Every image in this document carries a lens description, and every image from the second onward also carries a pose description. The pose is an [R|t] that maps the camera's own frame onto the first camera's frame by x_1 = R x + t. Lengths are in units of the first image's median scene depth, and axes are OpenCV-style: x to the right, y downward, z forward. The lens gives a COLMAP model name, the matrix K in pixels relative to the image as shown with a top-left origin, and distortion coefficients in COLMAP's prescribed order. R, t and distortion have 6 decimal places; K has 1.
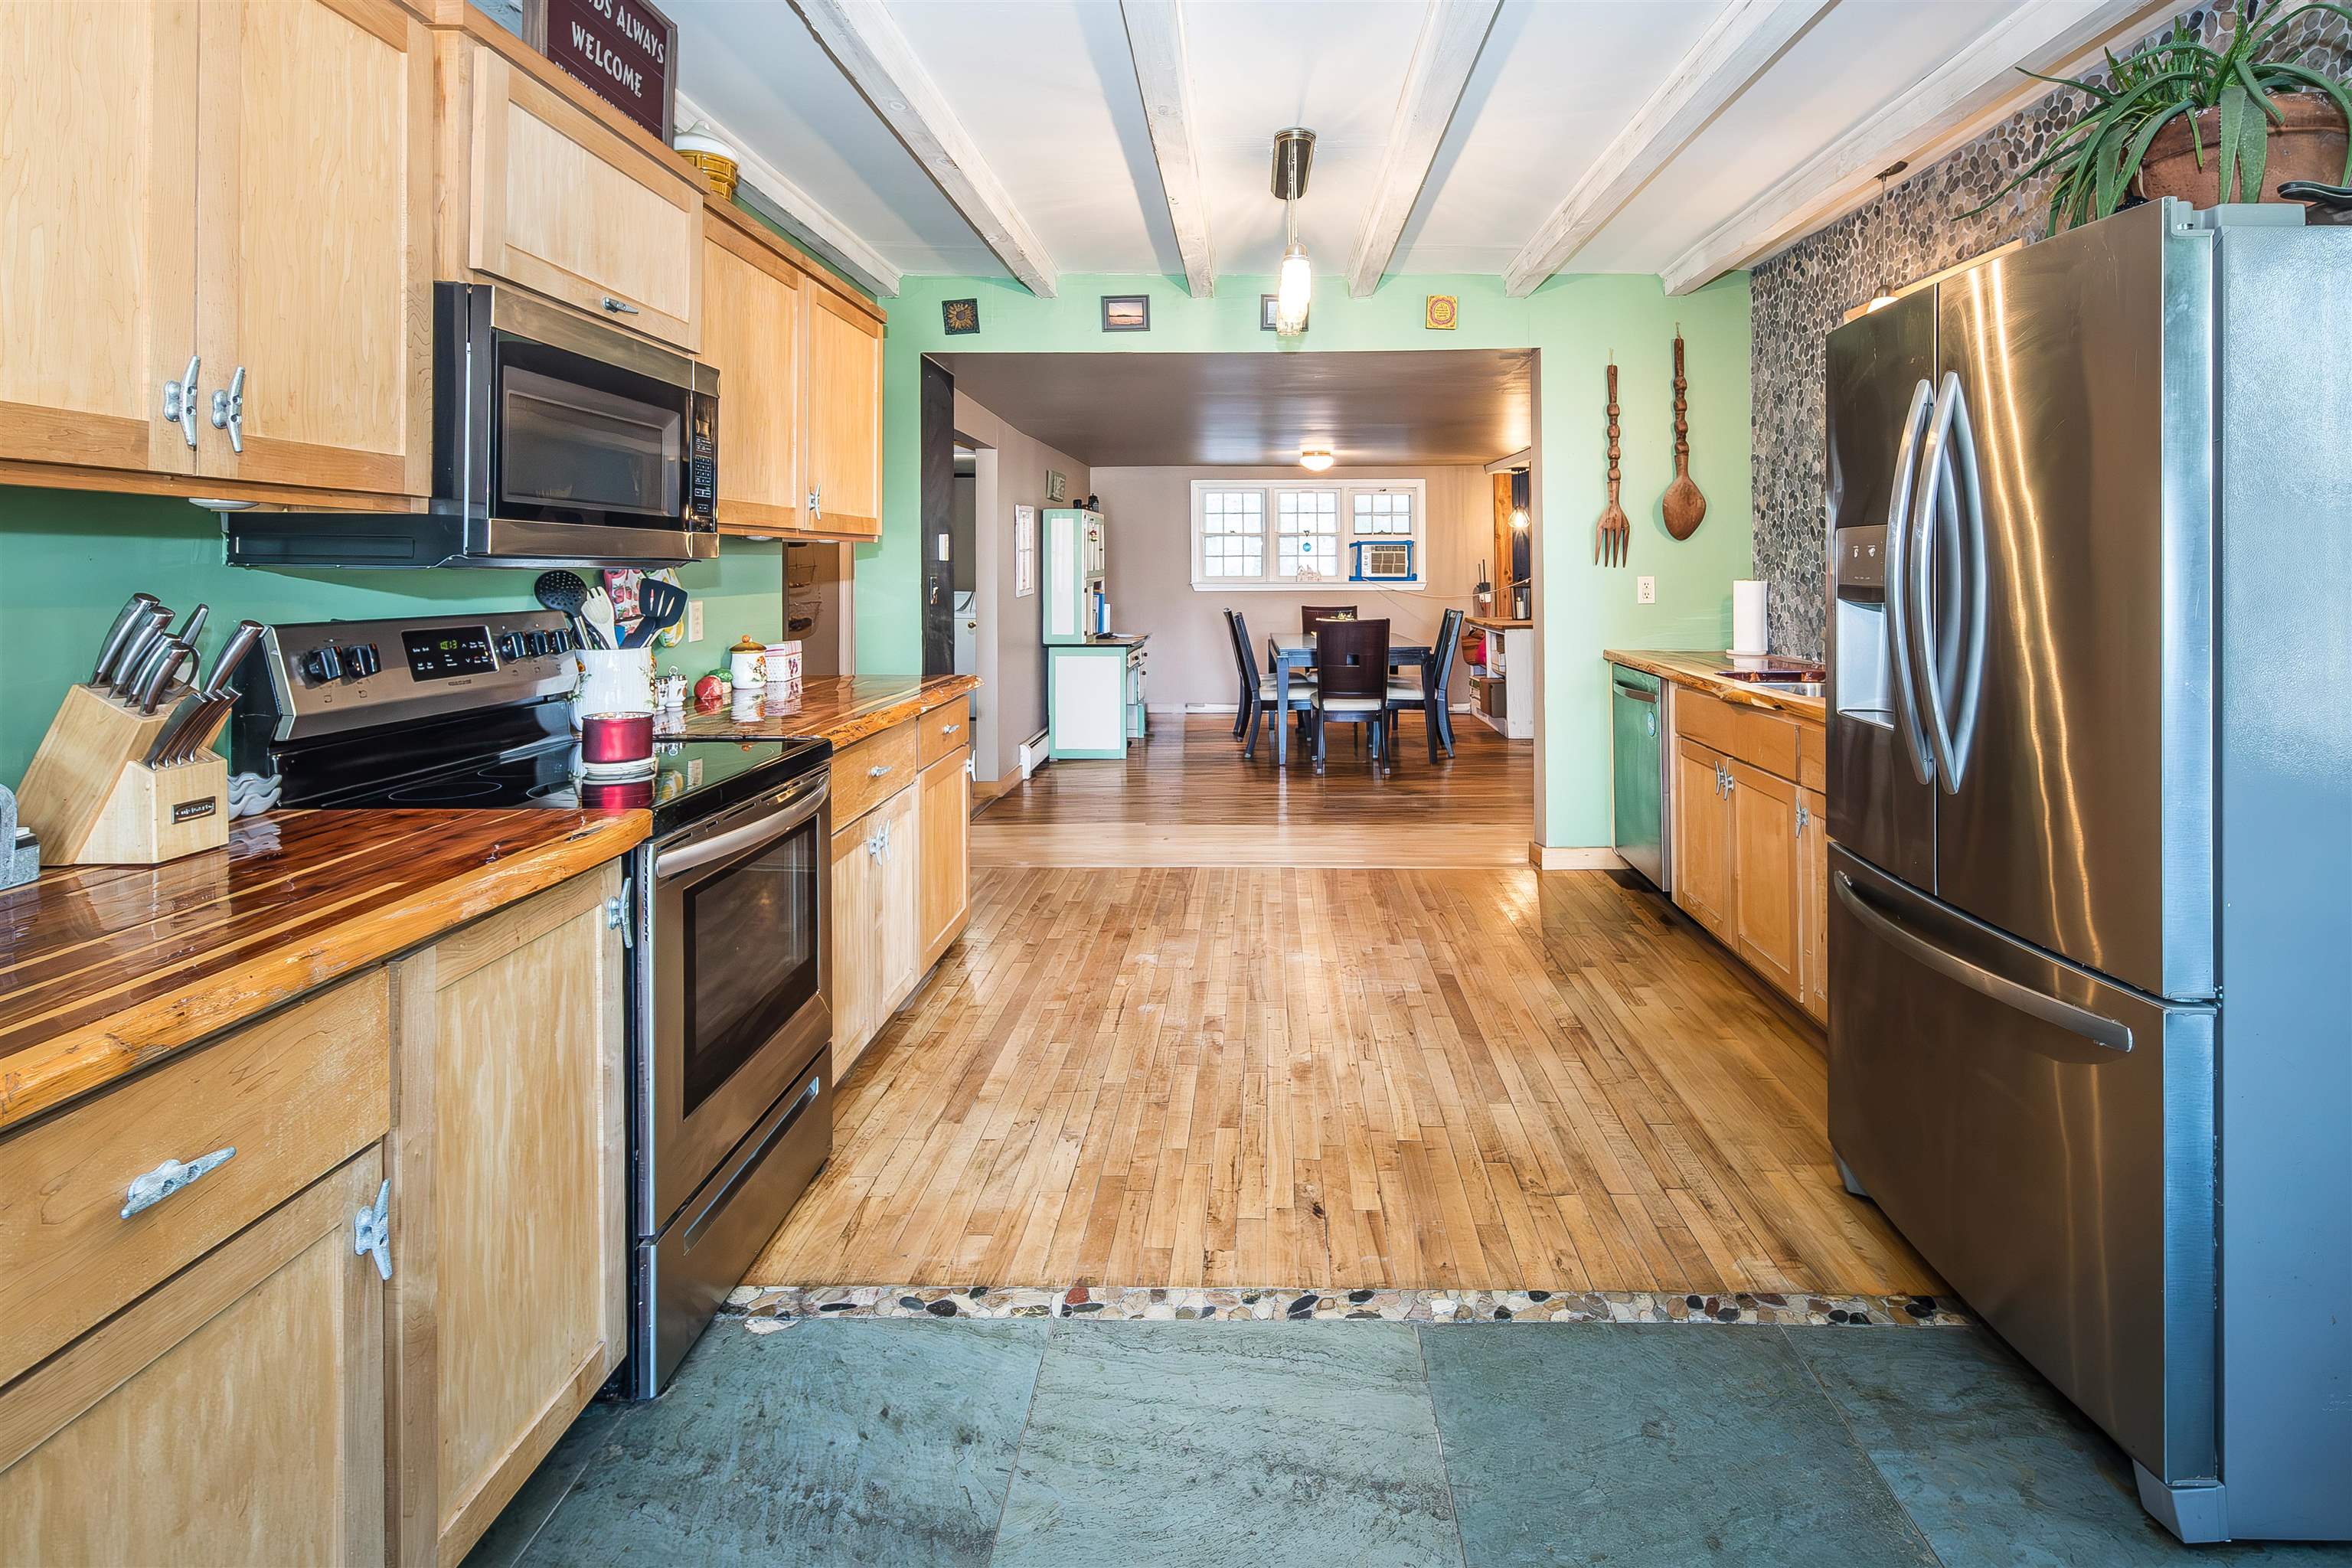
lens RADIAL K [[1149.3, 0, 1225.9], [0, 1149.3, 563.6], [0, 0, 1]] dist [0.006831, -0.001364]
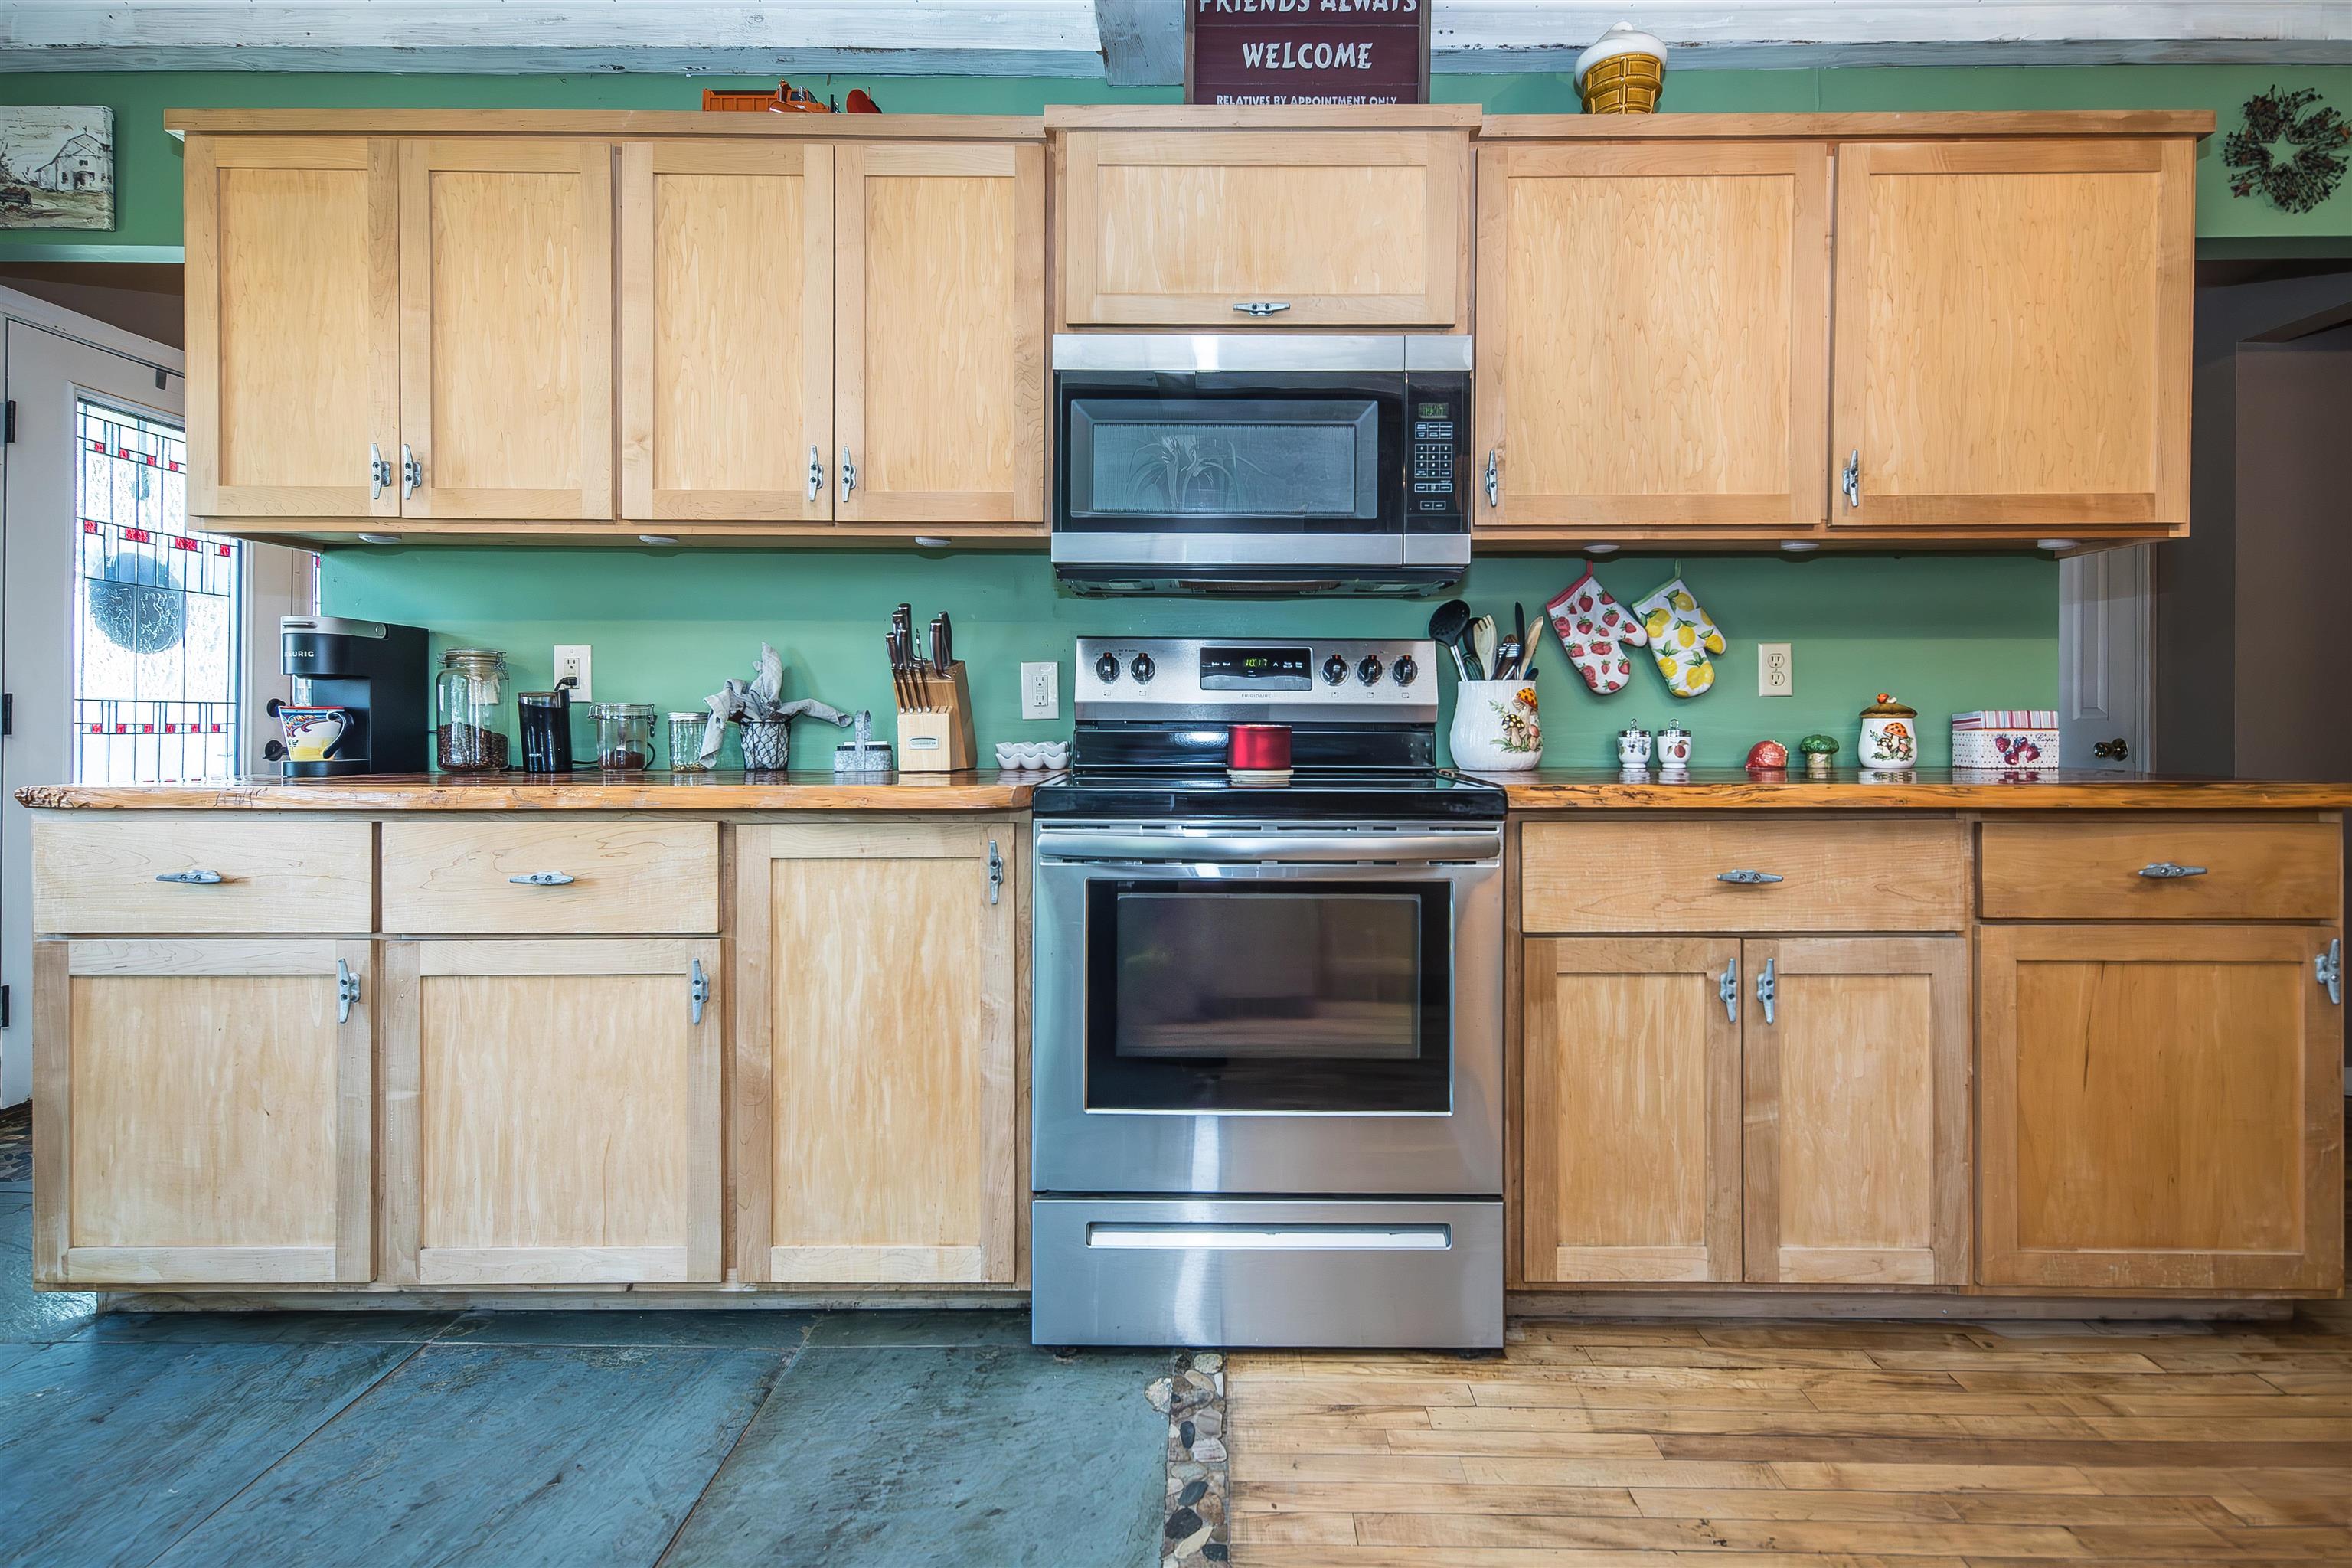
lens RADIAL K [[1149.3, 0, 1210.2], [0, 1149.3, 717.1], [0, 0, 1]] dist [0.006831, -0.001364]
pose [[0.027288, 0.009228, -0.999585, 0.492966], [-0.000688, 0.999957, 0.009213, 0.125239], [0.999627, 0.000436, 0.027293, 1.009083]]
